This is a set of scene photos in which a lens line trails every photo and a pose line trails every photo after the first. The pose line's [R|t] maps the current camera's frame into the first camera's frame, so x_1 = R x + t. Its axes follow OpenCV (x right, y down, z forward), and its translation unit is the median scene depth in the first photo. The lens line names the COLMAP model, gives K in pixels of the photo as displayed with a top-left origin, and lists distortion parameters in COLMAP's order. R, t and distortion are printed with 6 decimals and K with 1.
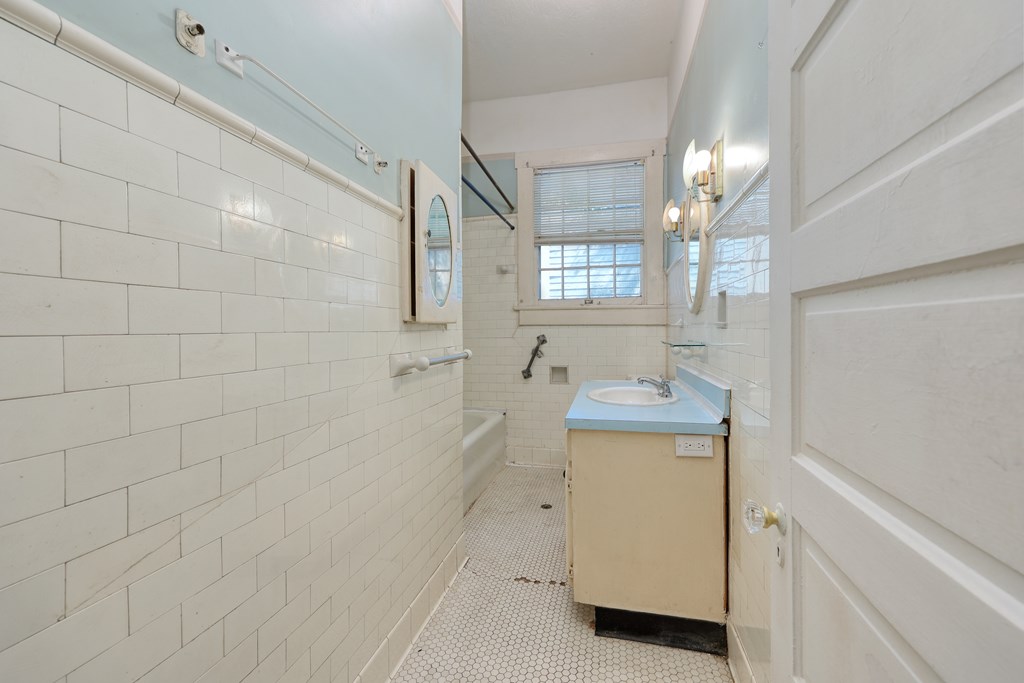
lens RADIAL K [[417.6, 0, 509.2], [0, 417.6, 332.6], [0, 0, 1]] dist [0.000853, 0.000674]
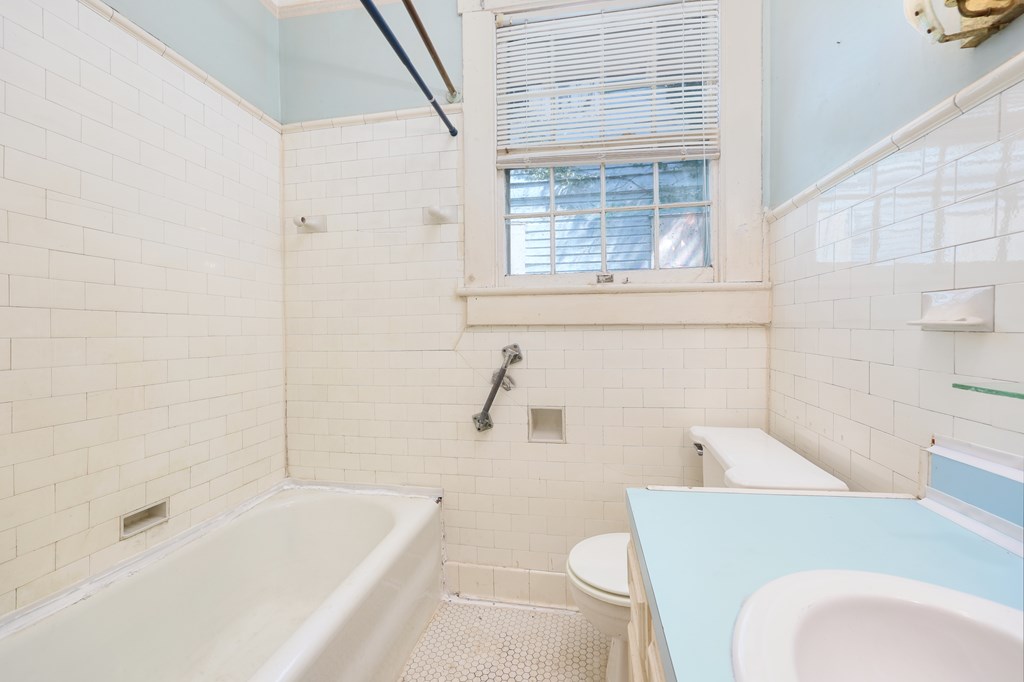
lens RADIAL K [[417.6, 0, 512.1], [0, 417.6, 341.1], [0, 0, 1]] dist [0.000853, 0.000674]
pose [[0.997733, -0.003145, 0.067219, 0.044288], [0.002330, 0.999923, 0.012192, -0.005483], [-0.067252, -0.012007, 0.997664, 0.495214]]
